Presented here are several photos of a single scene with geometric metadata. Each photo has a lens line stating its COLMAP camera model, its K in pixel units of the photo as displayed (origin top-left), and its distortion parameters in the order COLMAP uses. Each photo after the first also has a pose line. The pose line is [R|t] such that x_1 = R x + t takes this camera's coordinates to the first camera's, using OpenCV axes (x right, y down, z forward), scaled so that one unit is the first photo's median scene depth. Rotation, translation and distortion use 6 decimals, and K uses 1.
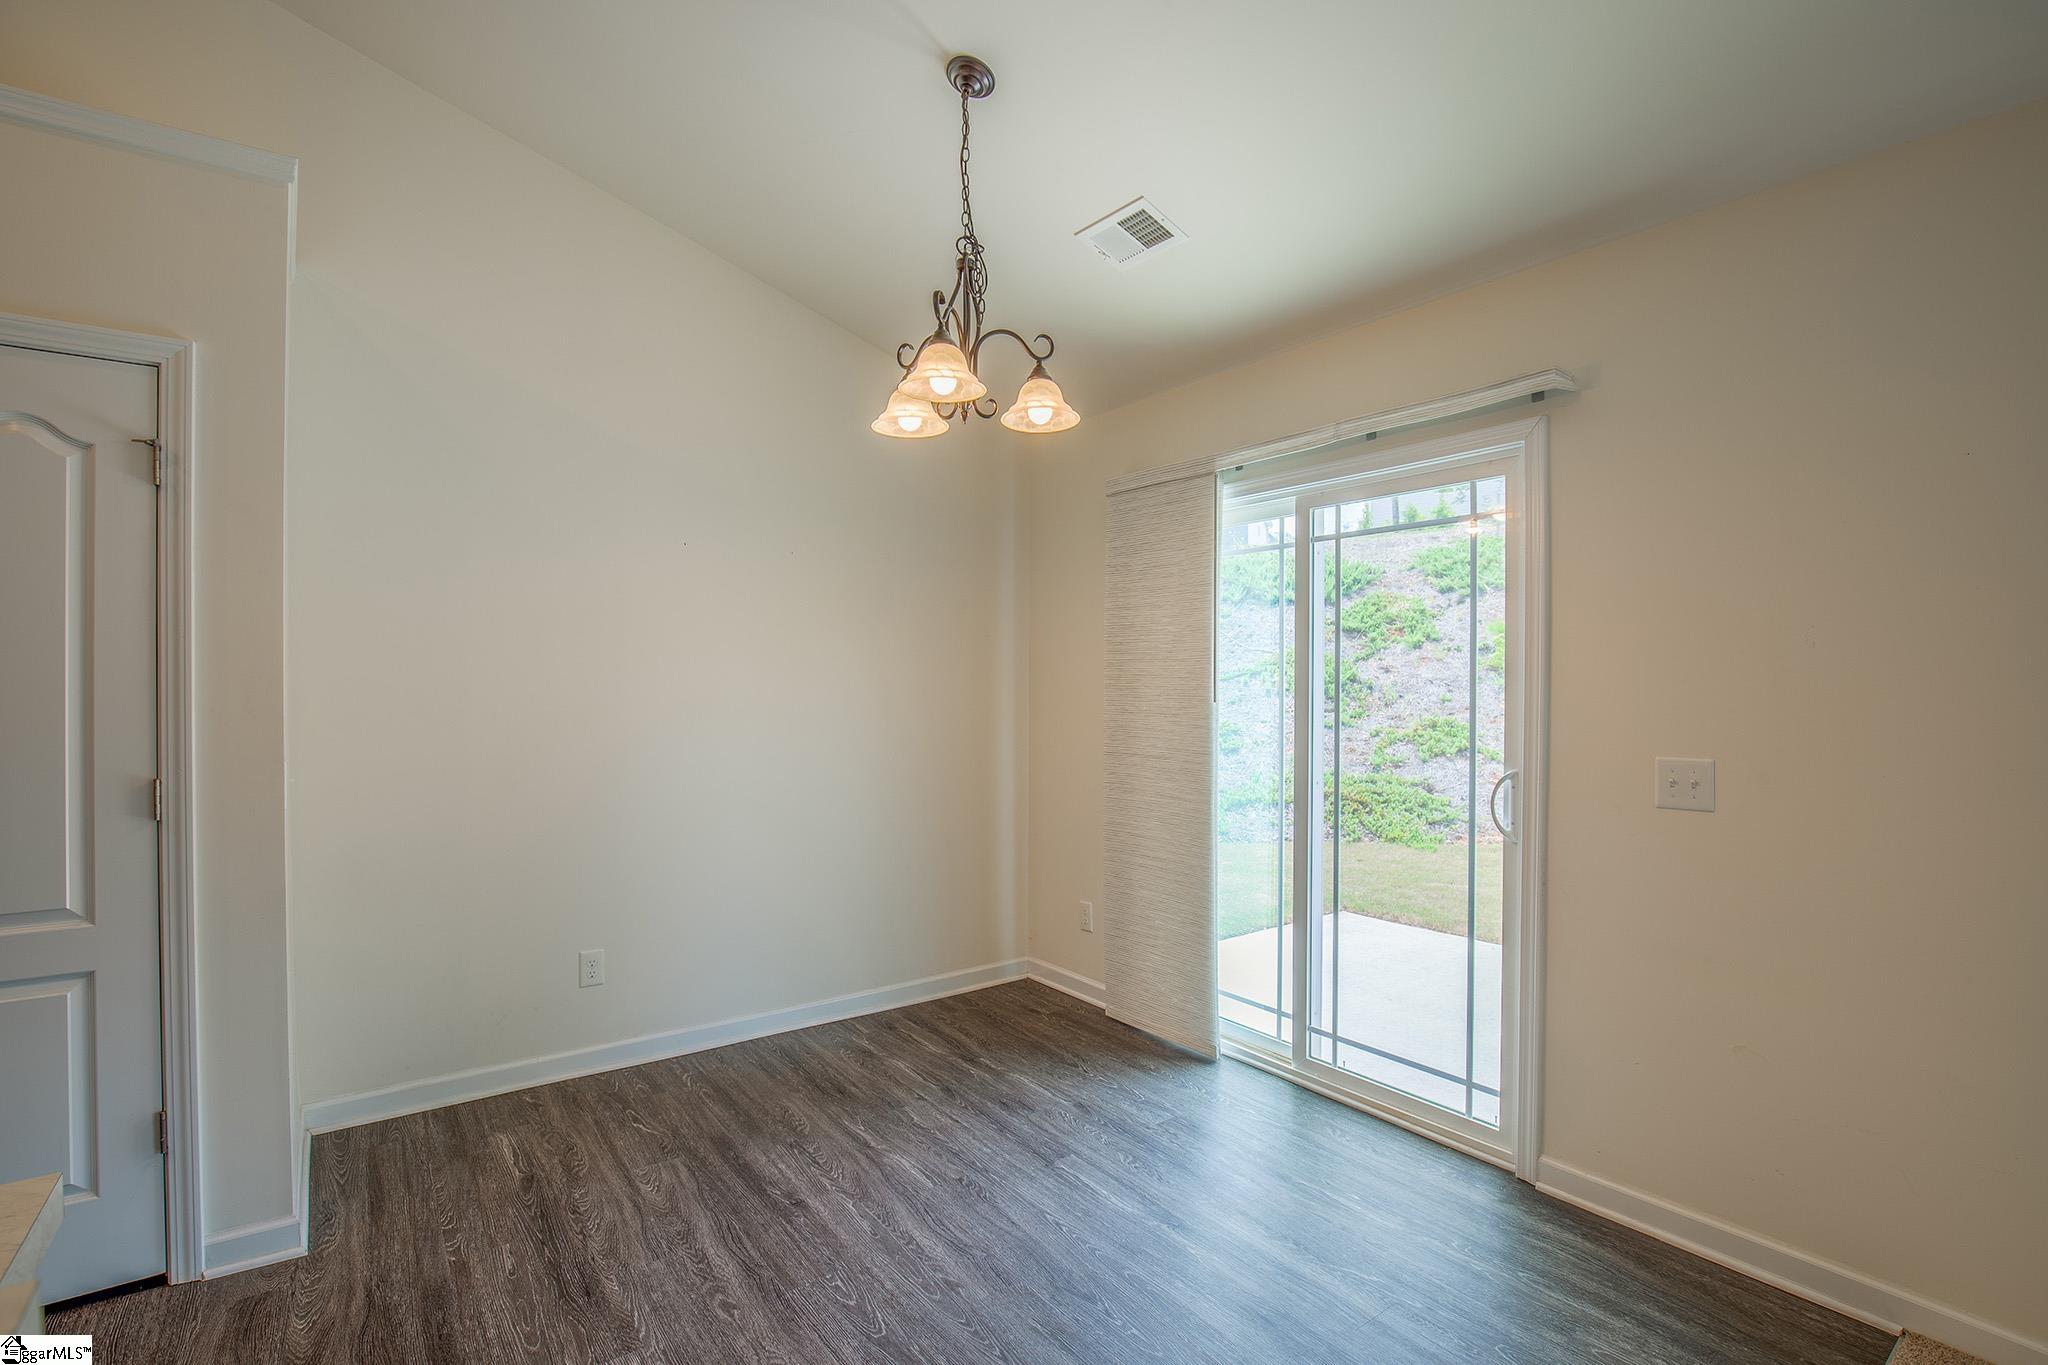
lens RADIAL K [[957.3, 0, 1024.4], [0, 957.3, 687.9], [0, 0, 1]] dist [-0.037391, 0.007879]
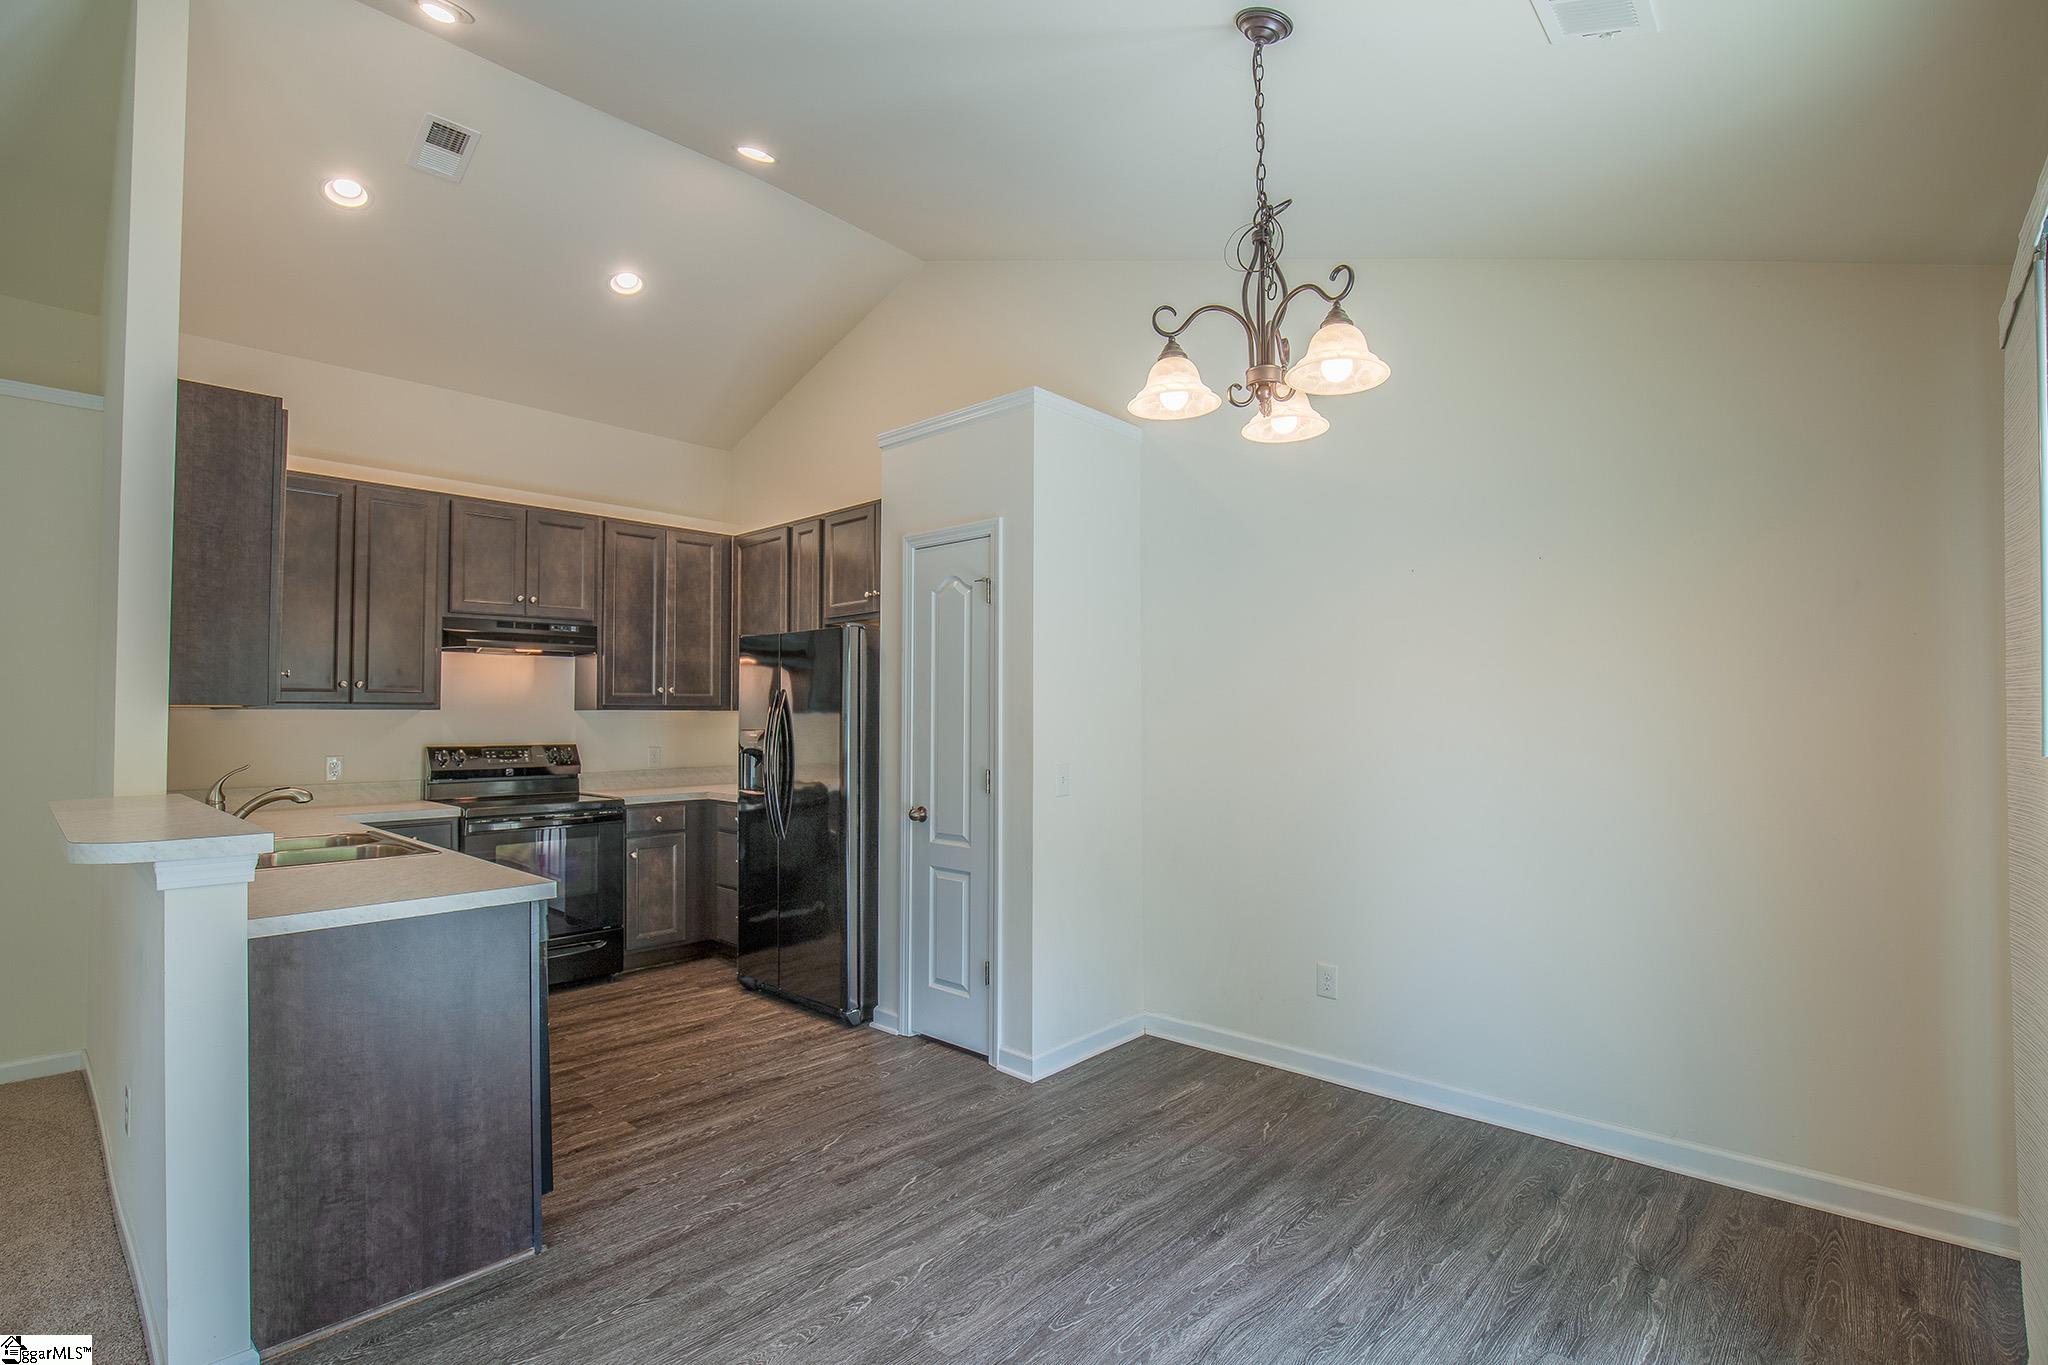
lens RADIAL K [[962.4, 0, 1024.6], [0, 962.4, 687.9], [0, 0, 1]] dist [-0.040765, 0.007958]
pose [[0.195541, -0.025533, -0.980363, 0.725304], [-0.004512, 0.999627, -0.026935, -0.006711], [0.980685, 0.009690, 0.195353, 0.600880]]
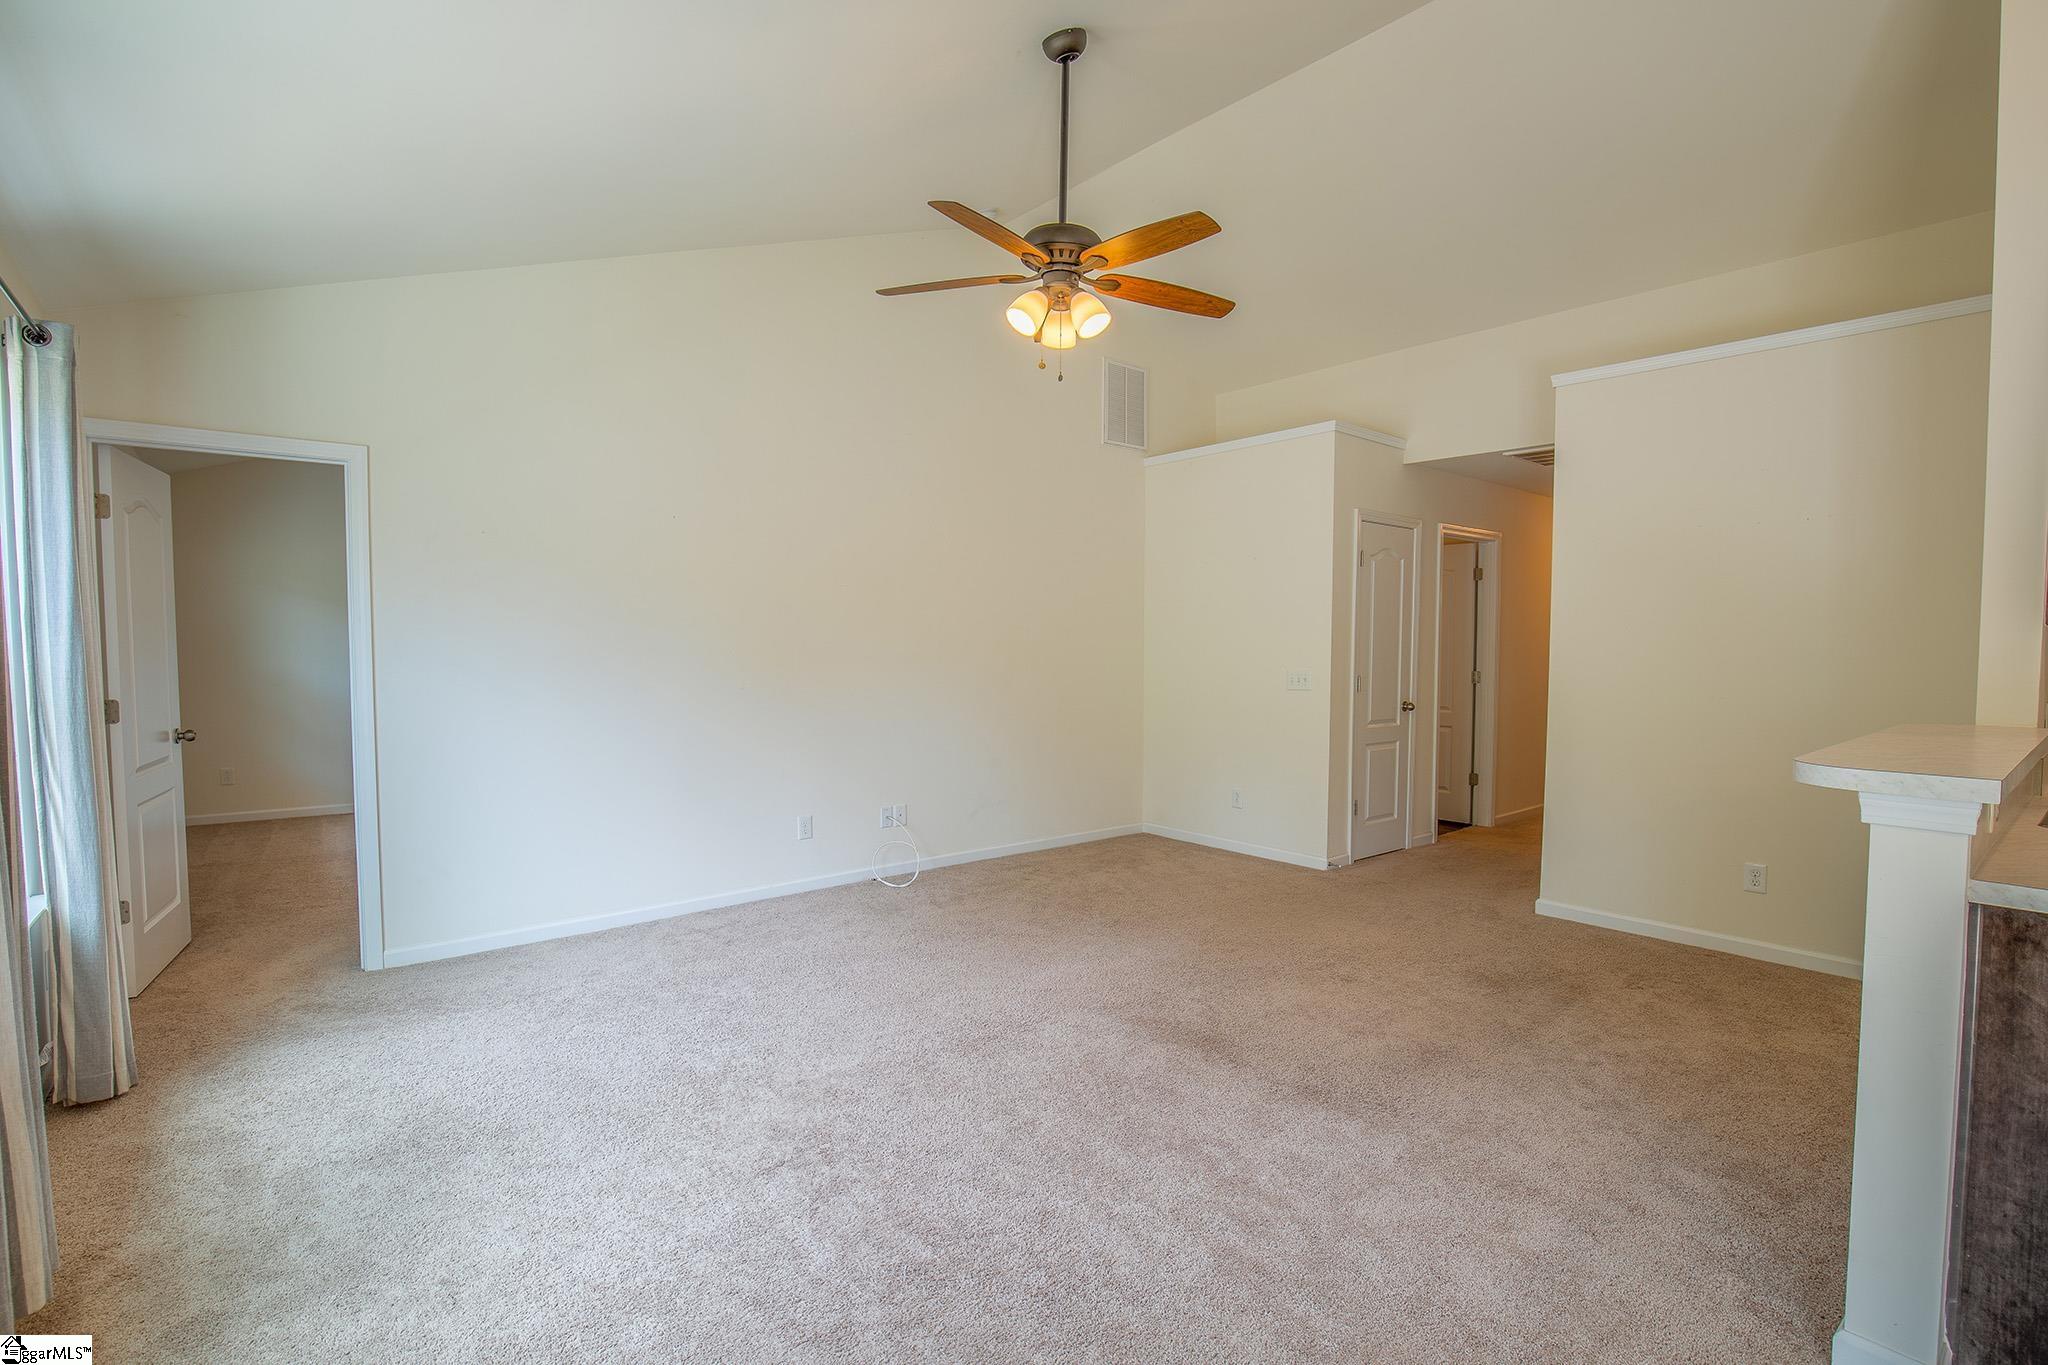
lens RADIAL K [[957.3, 0, 1024.4], [0, 957.3, 687.9], [0, 0, 1]] dist [-0.037391, 0.007879]
pose [[-0.998785, 0.004543, -0.049065, 0.515313], [0.001798, 0.998437, 0.055851, -0.001798], [0.049242, 0.055695, -0.997233, 0.724103]]
